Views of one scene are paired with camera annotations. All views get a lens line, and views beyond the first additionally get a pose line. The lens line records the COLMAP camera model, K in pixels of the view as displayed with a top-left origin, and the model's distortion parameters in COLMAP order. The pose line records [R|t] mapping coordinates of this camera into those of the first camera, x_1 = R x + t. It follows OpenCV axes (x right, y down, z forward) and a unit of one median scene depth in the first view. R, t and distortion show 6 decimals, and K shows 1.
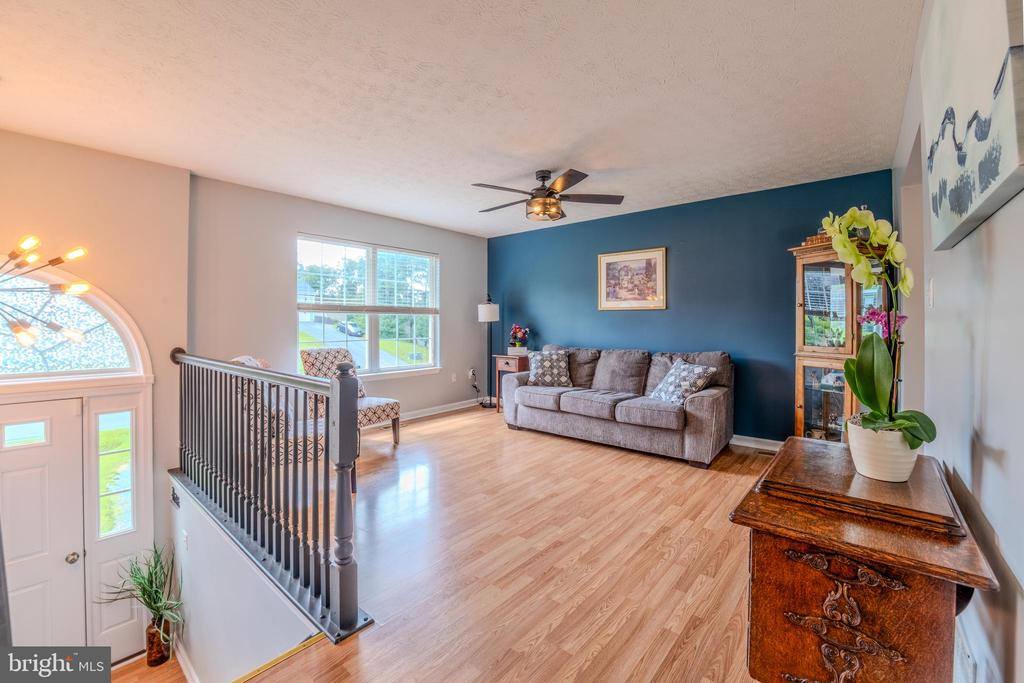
lens RADIAL K [[422.6, 0, 530.1], [0, 422.6, 322.6], [0, 0, 1]] dist [-0.029404, 0.000193]
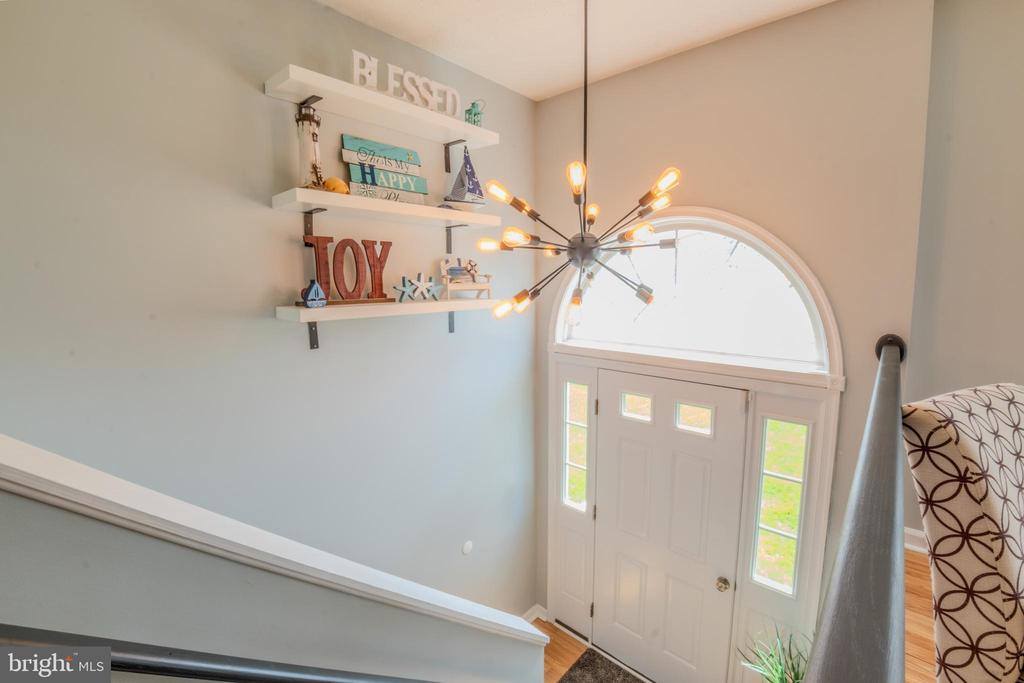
lens RADIAL K [[422.6, 0, 527.1], [0, 422.6, 330.2], [0, 0, 1]] dist [-0.029404, 0.000193]
pose [[-0.042368, 0.115942, -0.992352, -0.346458], [0.015052, 0.993205, 0.115399, -0.015414], [0.998989, -0.010048, -0.043826, 0.628278]]
